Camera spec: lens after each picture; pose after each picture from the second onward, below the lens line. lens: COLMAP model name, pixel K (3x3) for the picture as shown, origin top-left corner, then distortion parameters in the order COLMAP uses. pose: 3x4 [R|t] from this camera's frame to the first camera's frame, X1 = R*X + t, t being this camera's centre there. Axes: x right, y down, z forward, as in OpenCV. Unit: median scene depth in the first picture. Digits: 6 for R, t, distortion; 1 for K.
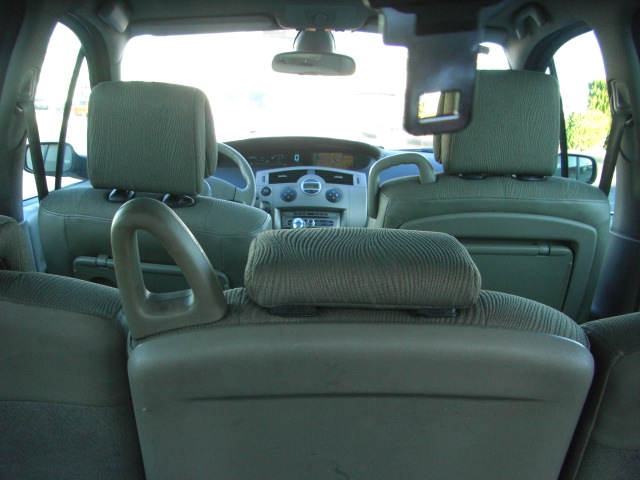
lens RADIAL K [[747.3, 0, 320.0], [0, 747.3, 240.0], [0, 0, 1]] dist [-0.237567, 0.178880]
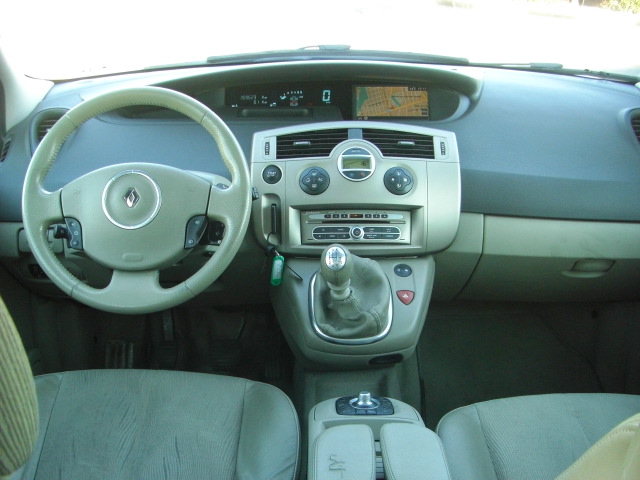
lens RADIAL K [[747.3, 0, 320.0], [0, 747.3, 240.0], [0, 0, 1]] dist [-0.237567, 0.178880]
pose [[0.999602, -0.013048, -0.025022, -0.025189], [0.018074, 0.976981, 0.212560, -0.131761], [0.021673, -0.212927, 0.976828, 0.468752]]
